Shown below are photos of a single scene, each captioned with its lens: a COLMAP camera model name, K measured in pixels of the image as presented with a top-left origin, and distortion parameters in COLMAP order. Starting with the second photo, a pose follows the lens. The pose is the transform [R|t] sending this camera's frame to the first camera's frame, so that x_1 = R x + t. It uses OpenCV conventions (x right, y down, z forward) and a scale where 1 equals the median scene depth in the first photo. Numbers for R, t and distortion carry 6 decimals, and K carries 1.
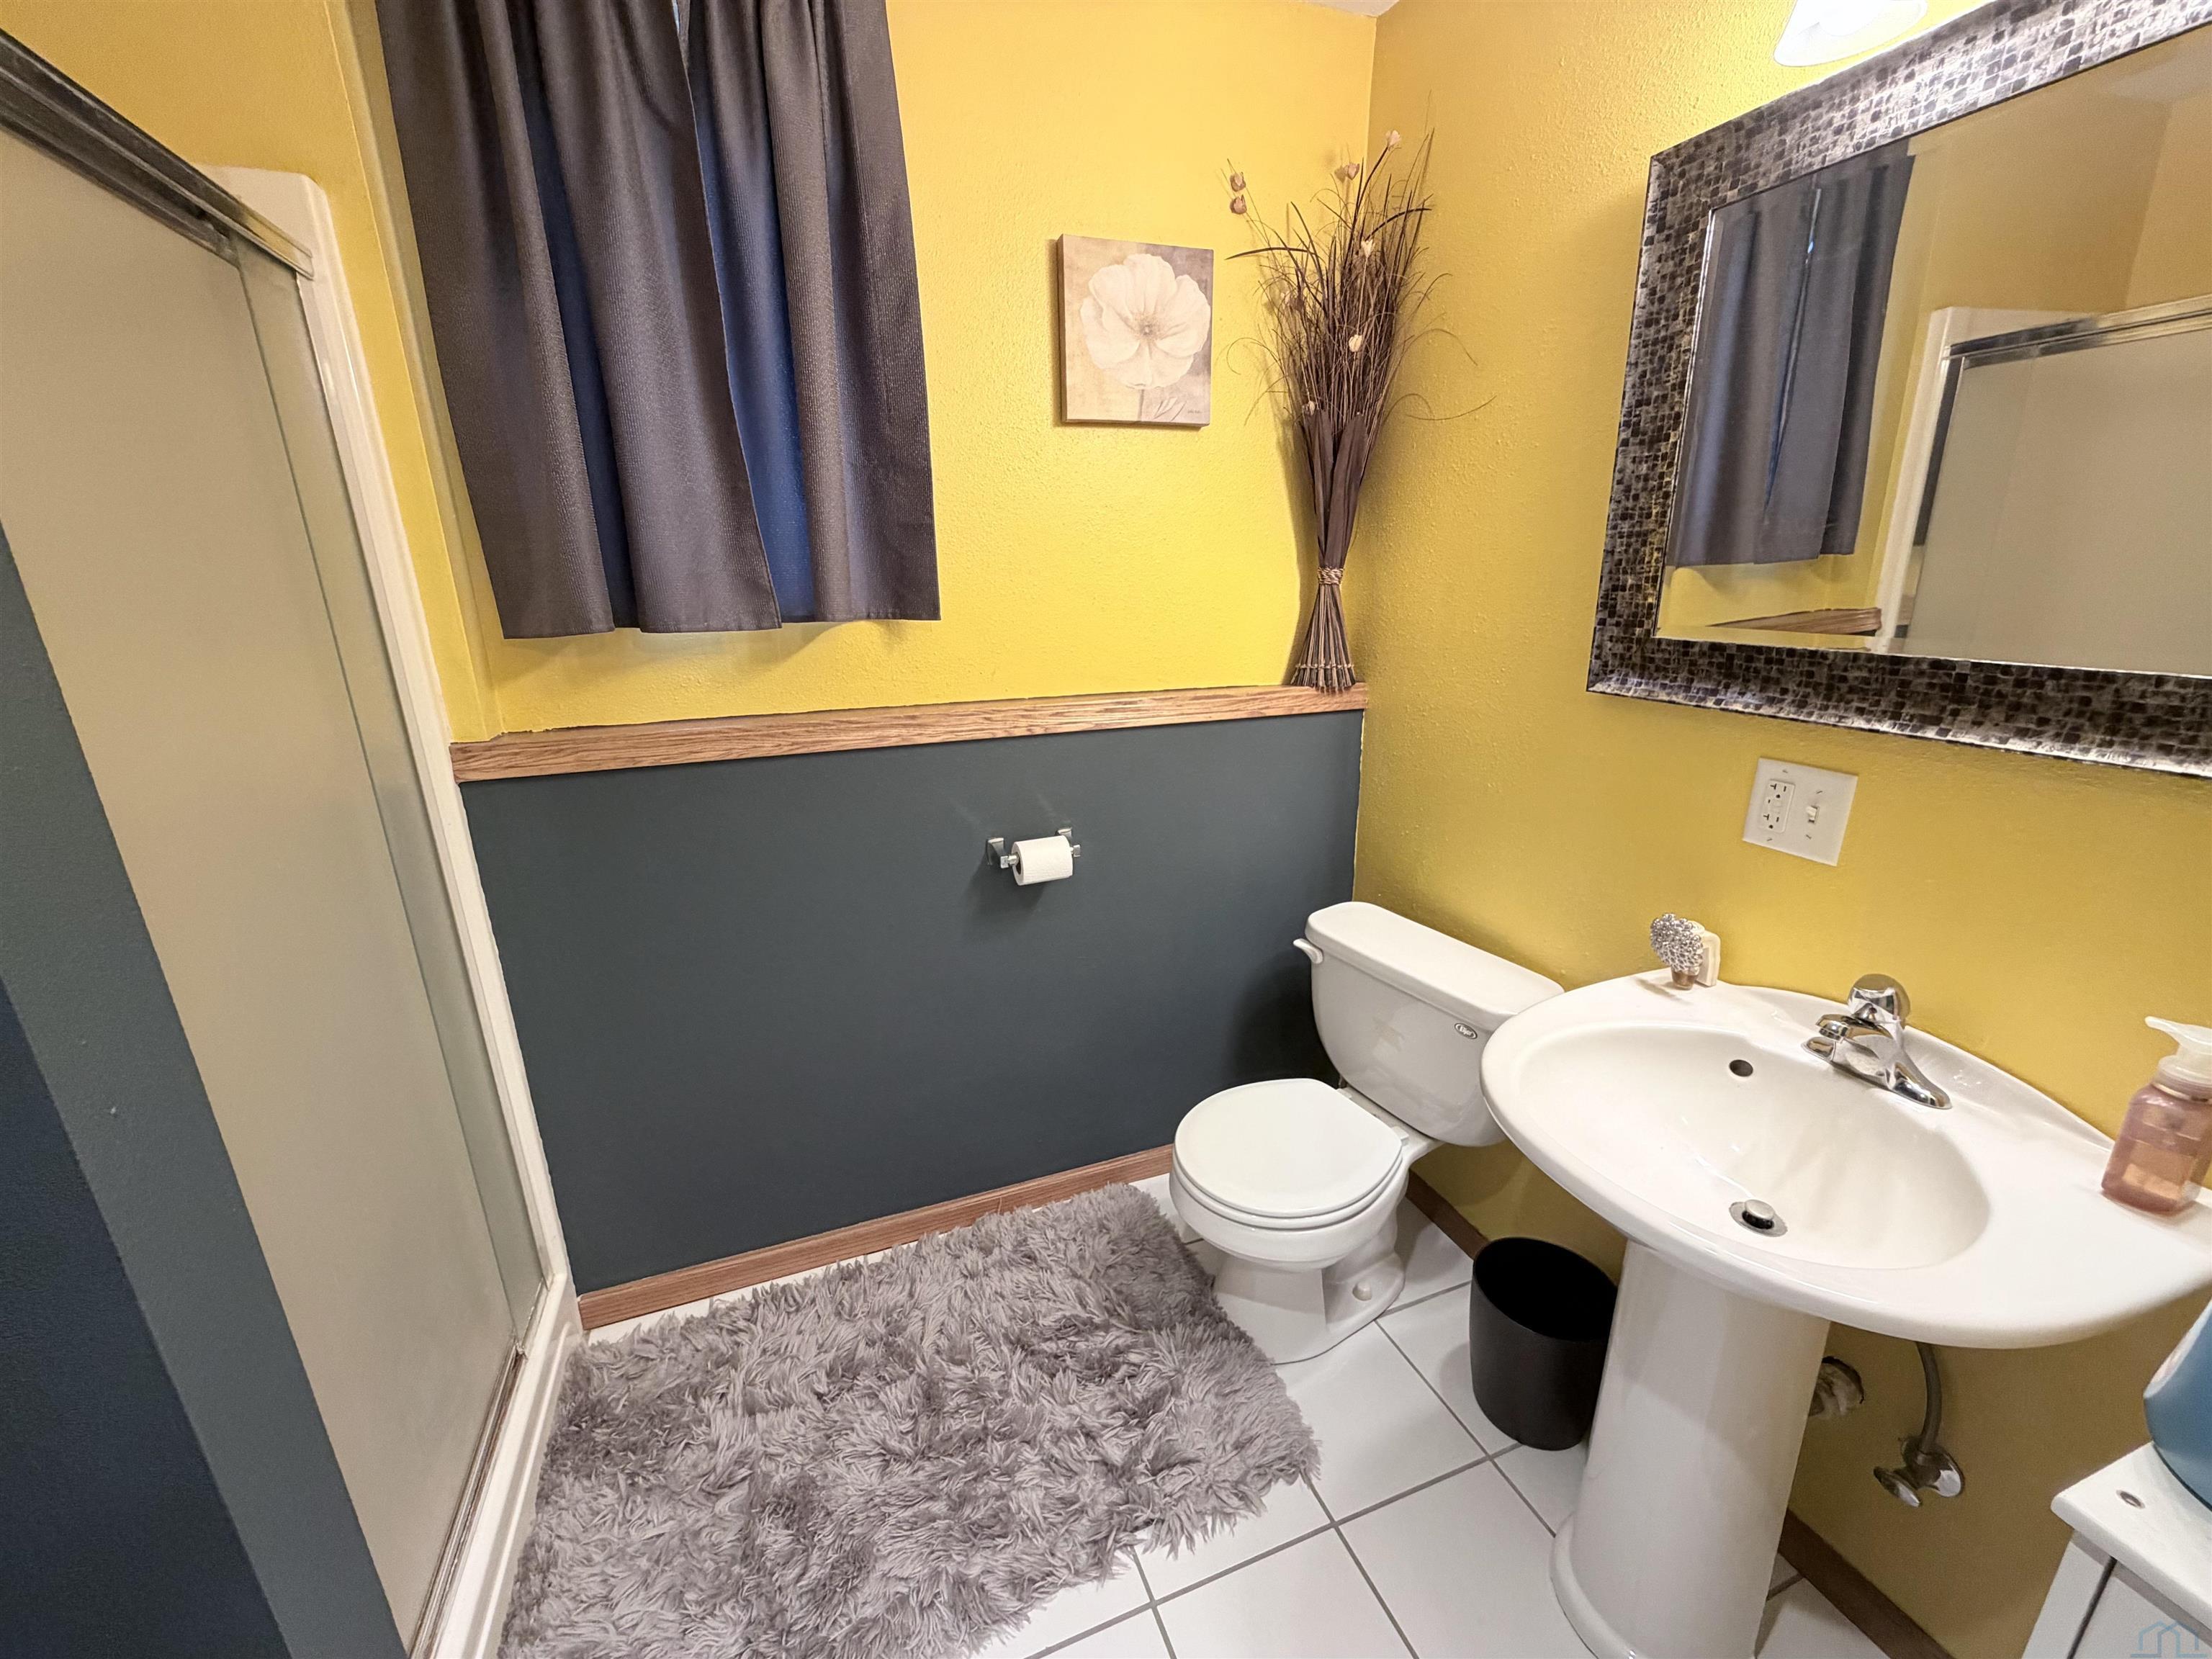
lens RADIAL K [[879.4, 0, 1102.6], [0, 879.4, 832.5], [0, 0, 1]] dist [-0.000898, -0.000167]
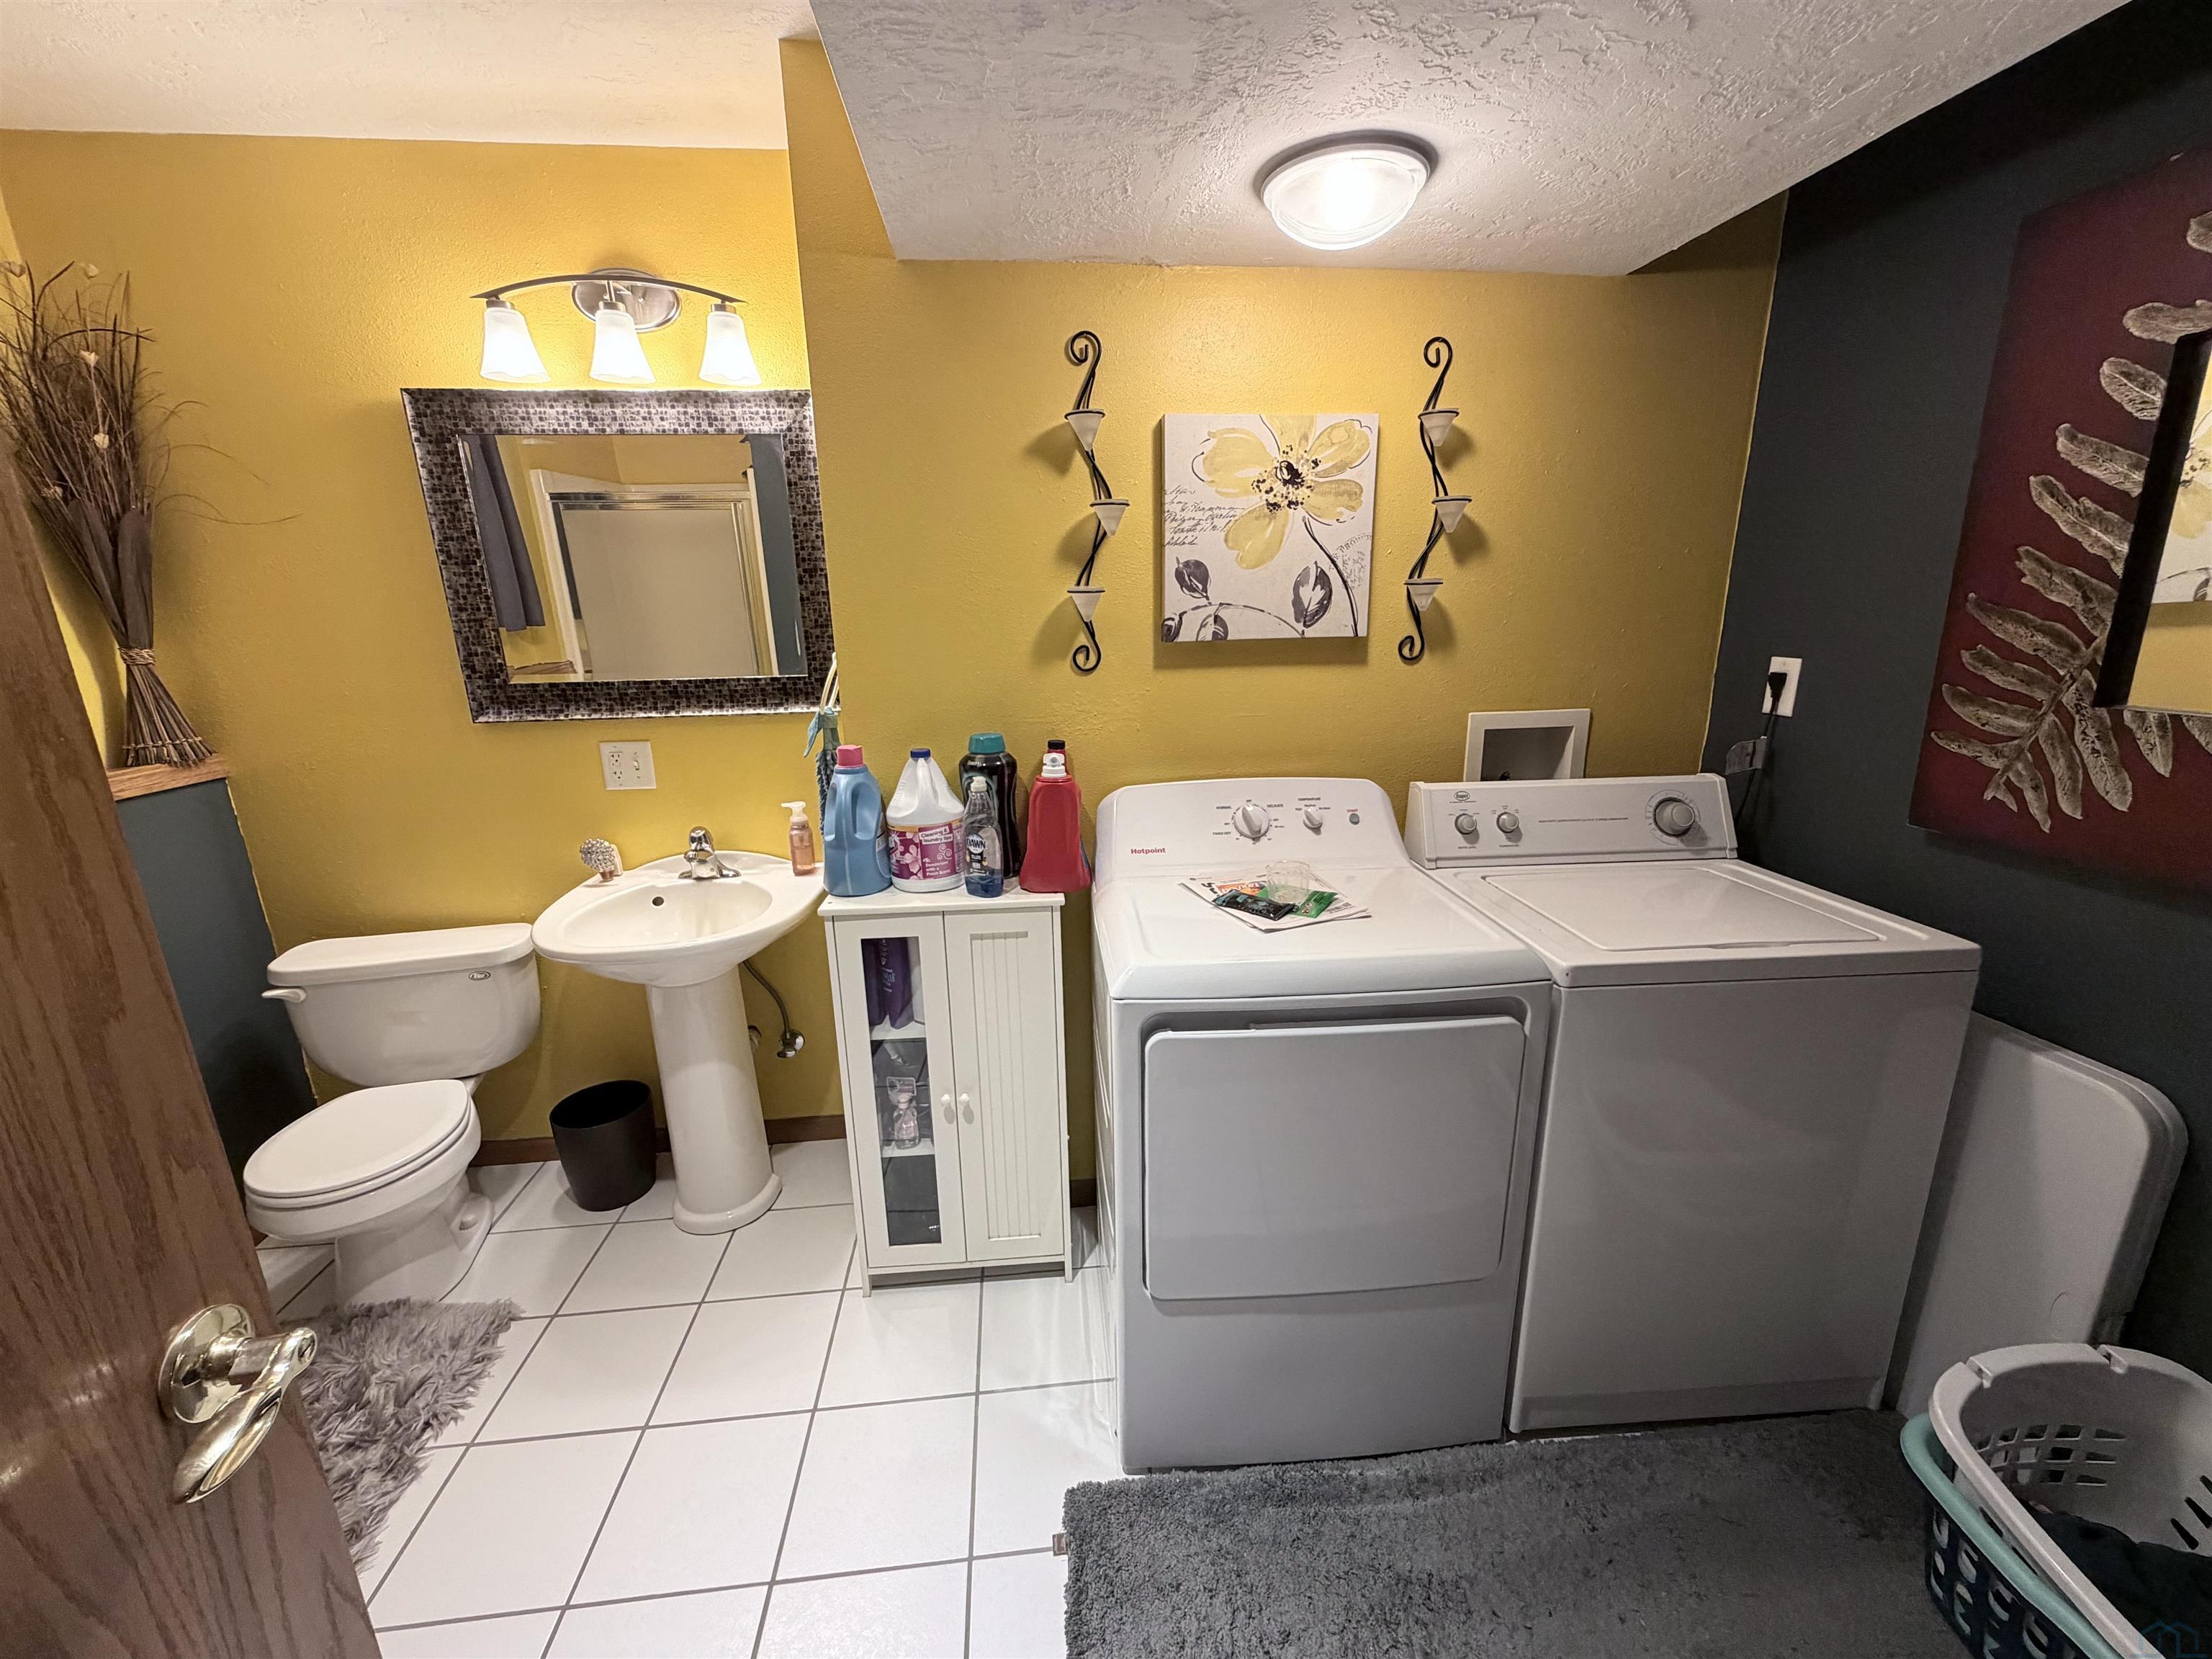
lens RADIAL K [[879.4, 0, 1104.3], [0, 879.4, 834.6], [0, 0, 1]] dist [-0.000898, -0.000167]
pose [[0.258667, -0.234634, 0.937037, -0.678017], [0.293483, 0.943285, 0.155183, 0.110322], [-0.920304, 0.234863, 0.312858, -0.447697]]
